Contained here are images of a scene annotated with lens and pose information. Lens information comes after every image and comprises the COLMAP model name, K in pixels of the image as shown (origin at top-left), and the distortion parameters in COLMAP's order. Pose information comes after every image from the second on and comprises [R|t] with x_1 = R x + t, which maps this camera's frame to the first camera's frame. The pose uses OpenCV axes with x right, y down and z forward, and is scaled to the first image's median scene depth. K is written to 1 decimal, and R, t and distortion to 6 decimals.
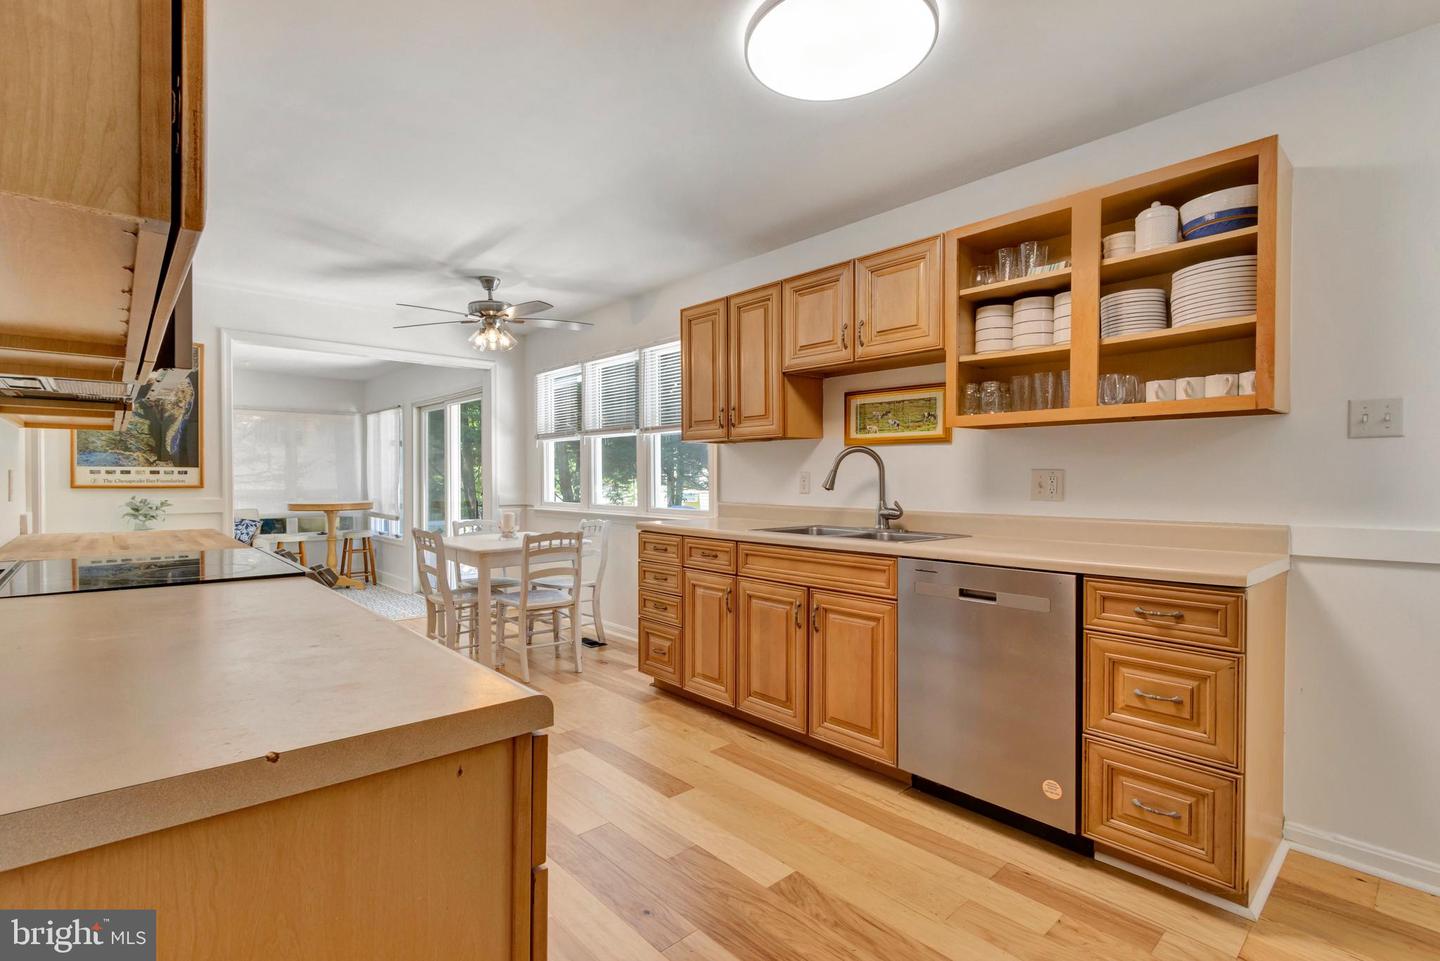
lens RADIAL K [[672.6, 0, 699.7], [0, 672.6, 482.1], [0, 0, 1]] dist [0.005370, -0.000788]
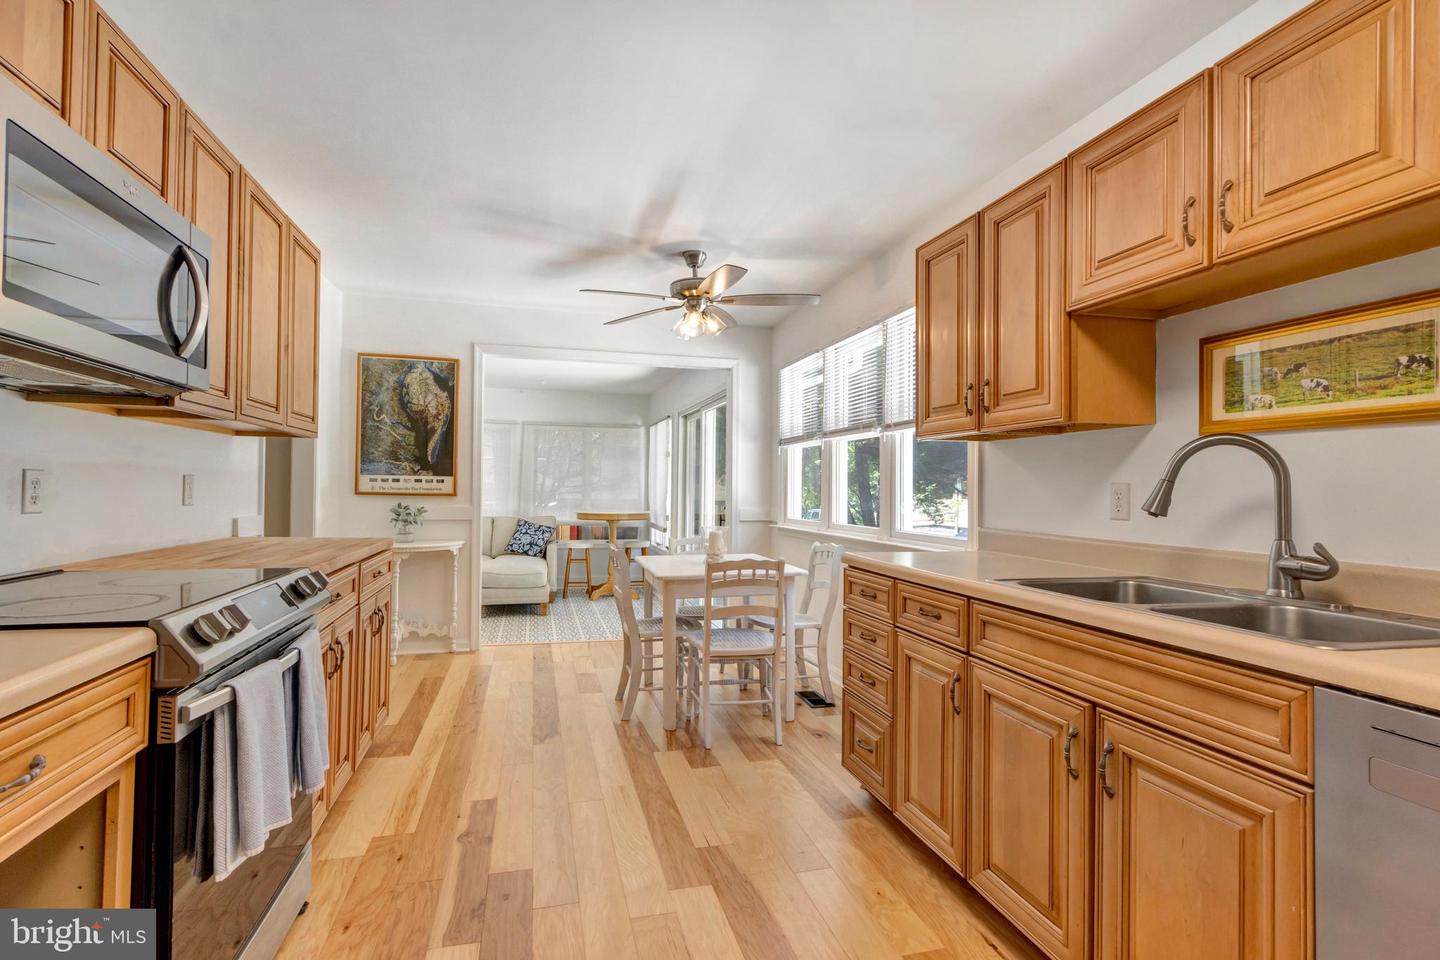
lens RADIAL K [[672.6, 0, 699.7], [0, 672.6, 481.6], [0, 0, 1]] dist [0.005370, -0.000788]
pose [[0.888669, 0.004674, -0.458526, 0.103863], [-0.014353, 0.999742, -0.017627, -0.000699], [0.458325, 0.022246, 0.888506, 0.319106]]
